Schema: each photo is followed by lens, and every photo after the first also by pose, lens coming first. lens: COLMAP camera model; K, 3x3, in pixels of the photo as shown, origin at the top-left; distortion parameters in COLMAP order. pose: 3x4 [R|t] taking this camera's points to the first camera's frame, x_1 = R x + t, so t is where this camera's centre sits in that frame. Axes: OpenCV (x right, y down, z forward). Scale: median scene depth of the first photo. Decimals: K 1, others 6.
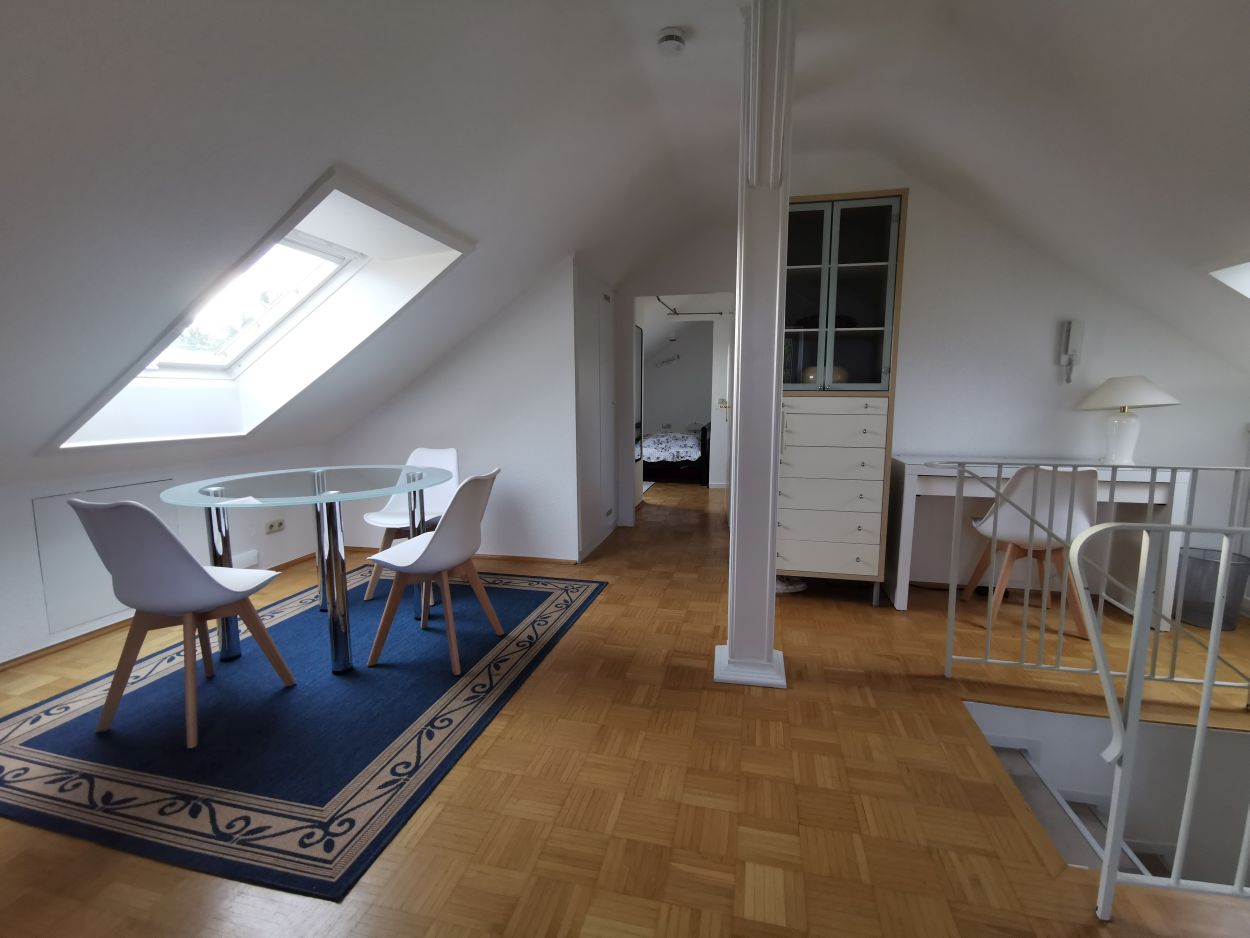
lens RADIAL K [[571.4, 0, 625.0], [0, 571.4, 469.0], [0, 0, 1]] dist [0.017256, 0.000057]
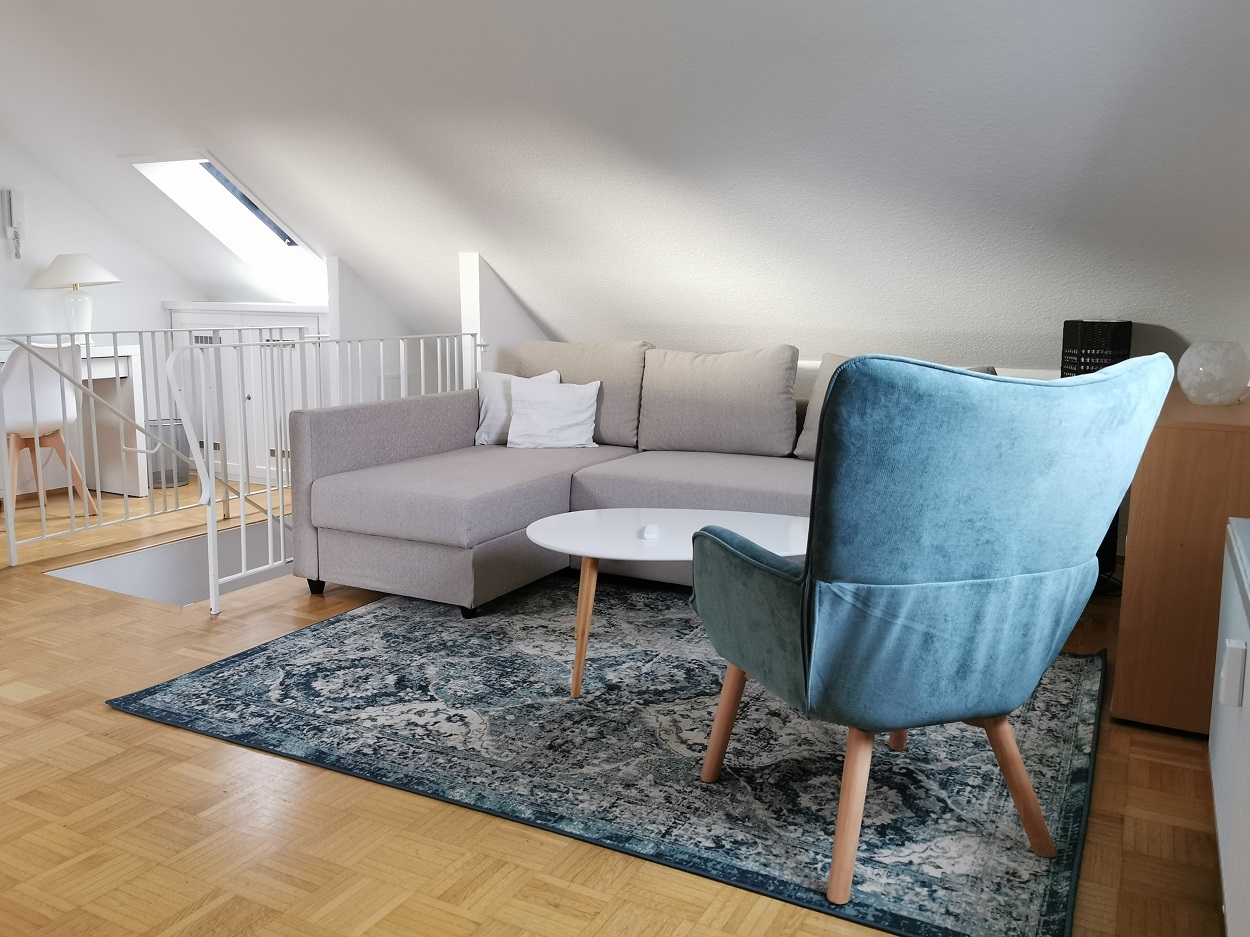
lens RADIAL K [[1035.3, 0, 637.5], [0, 1035.3, 446.7], [0, 0, 1]] dist [0.057805, -0.087112]
pose [[0.241184, -0.134723, 0.961083, -0.701732], [0.114906, 0.987316, 0.109564, 0.085527], [-0.963653, 0.084009, 0.253605, -0.376498]]
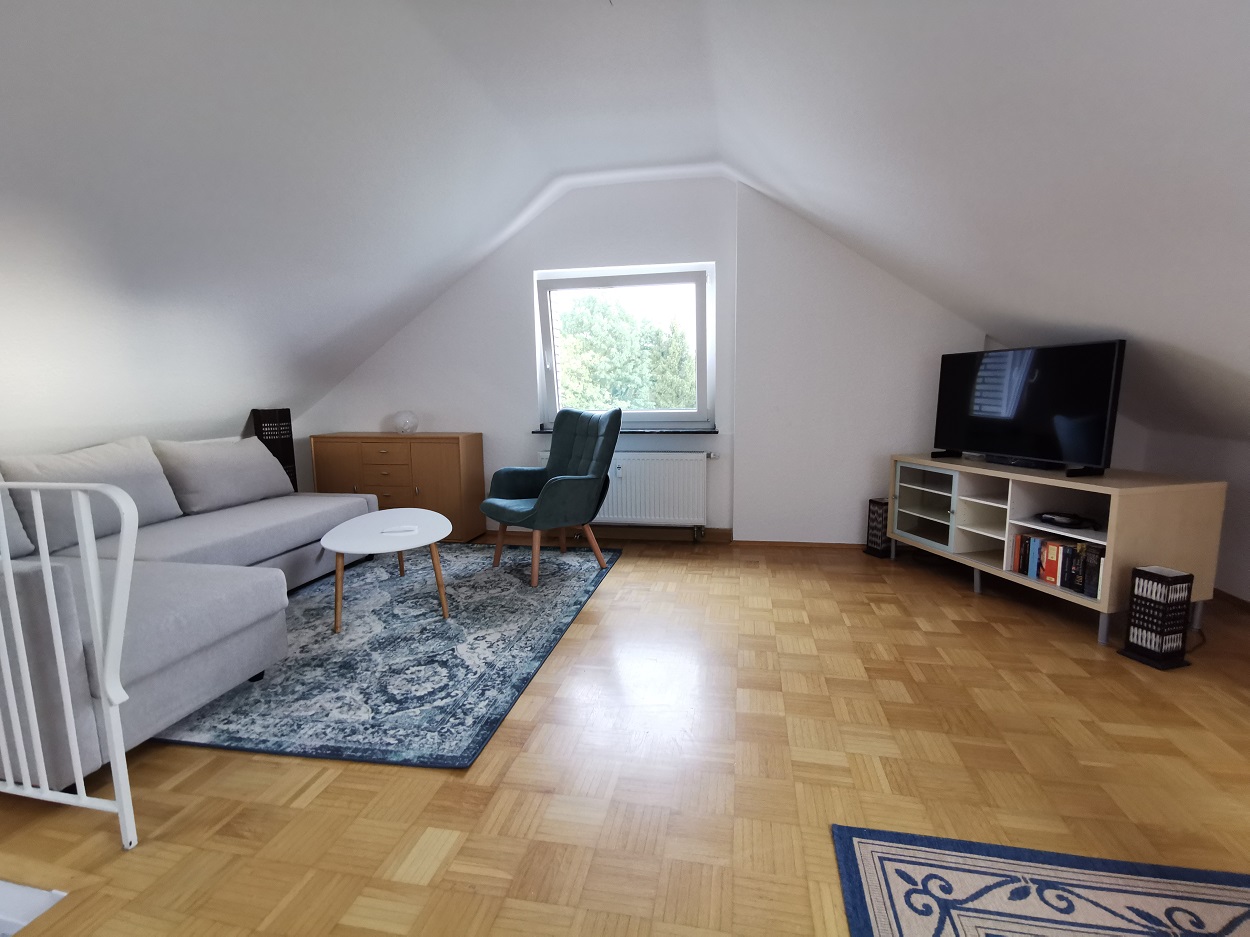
lens RADIAL K [[571.4, 0, 625.0], [0, 571.4, 468.5], [0, 0, 1]] dist [0.017256, 0.000057]
pose [[-0.999244, 0.023532, -0.030933, -0.045623], [0.014470, 0.963908, 0.265841, -0.095256], [0.036072, 0.265193, -0.963520, 0.920057]]
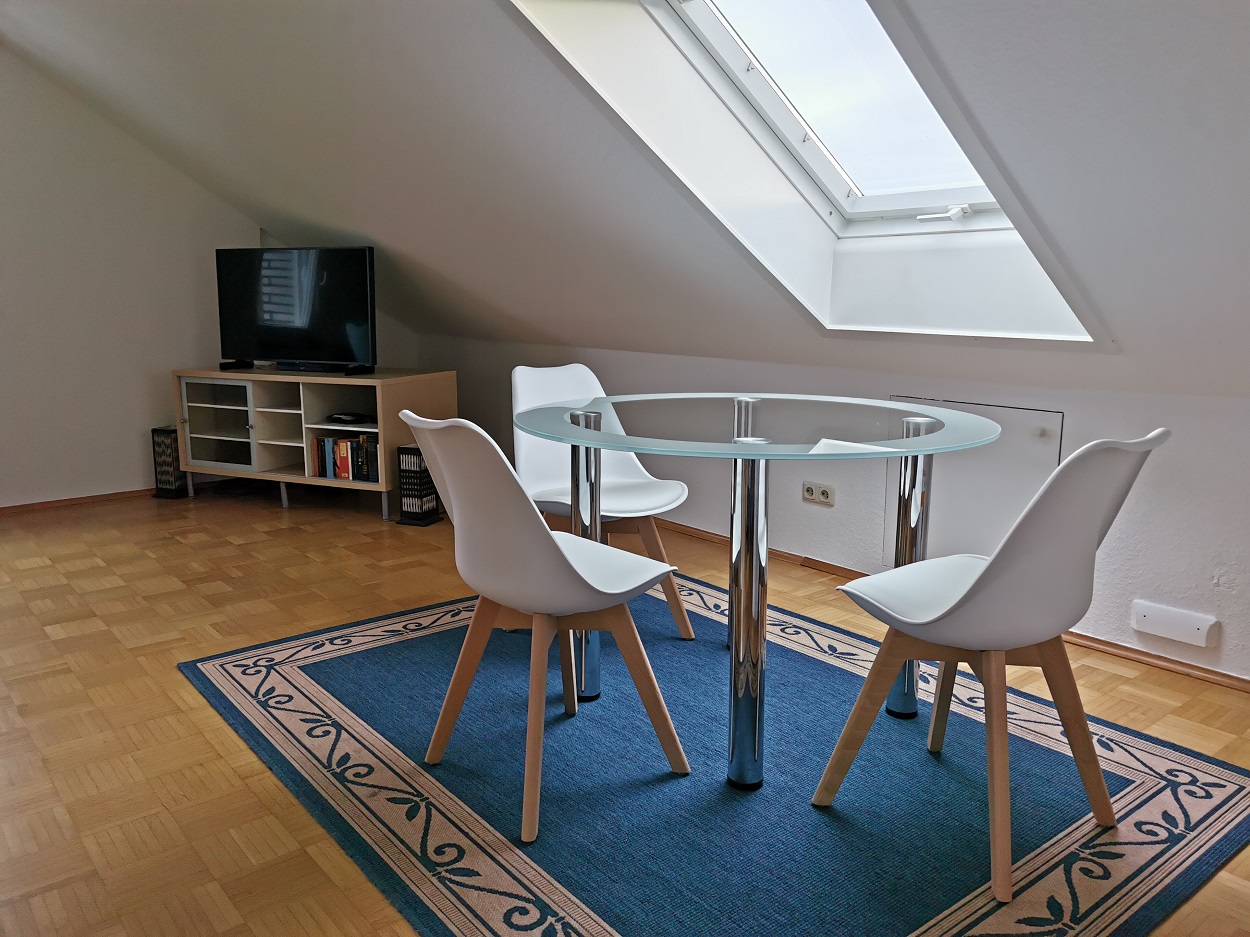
lens RADIAL K [[964.7, 0, 625.0], [0, 964.7, 468.5], [0, 0, 1]] dist [0.050195, -0.002992]
pose [[-0.605425, 0.146734, -0.782259, 0.250108], [-0.105533, 0.959380, 0.261635, -0.155742], [0.788875, 0.240954, -0.565347, 1.417837]]
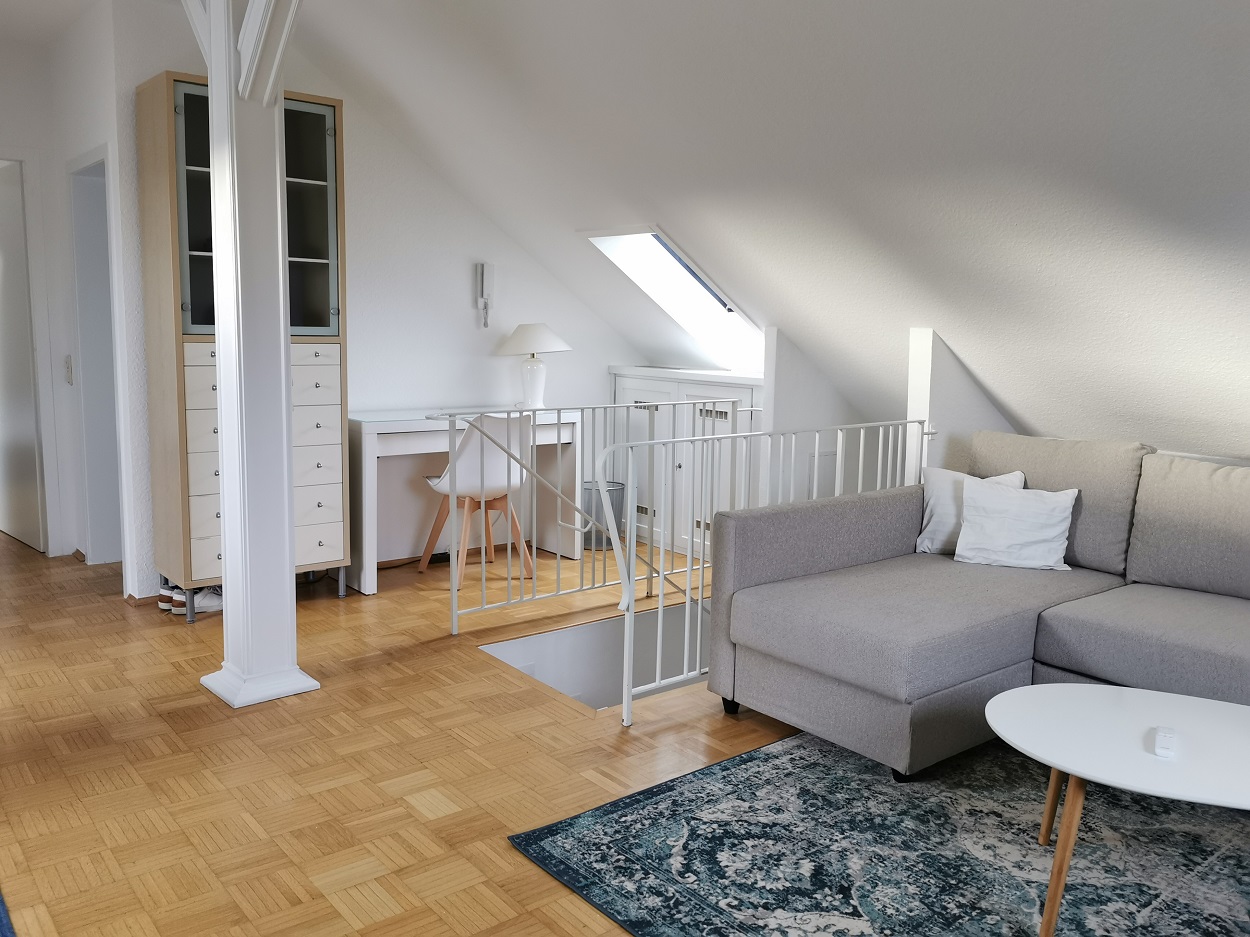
lens RADIAL K [[1035.3, 0, 637.5], [0, 1035.3, 446.7], [0, 0, 1]] dist [0.057805, -0.087112]
pose [[0.606171, -0.083509, 0.790938, -0.533288], [0.082975, 0.995686, 0.041535, -0.001492], [-0.790994, 0.040451, 0.610485, -0.287452]]
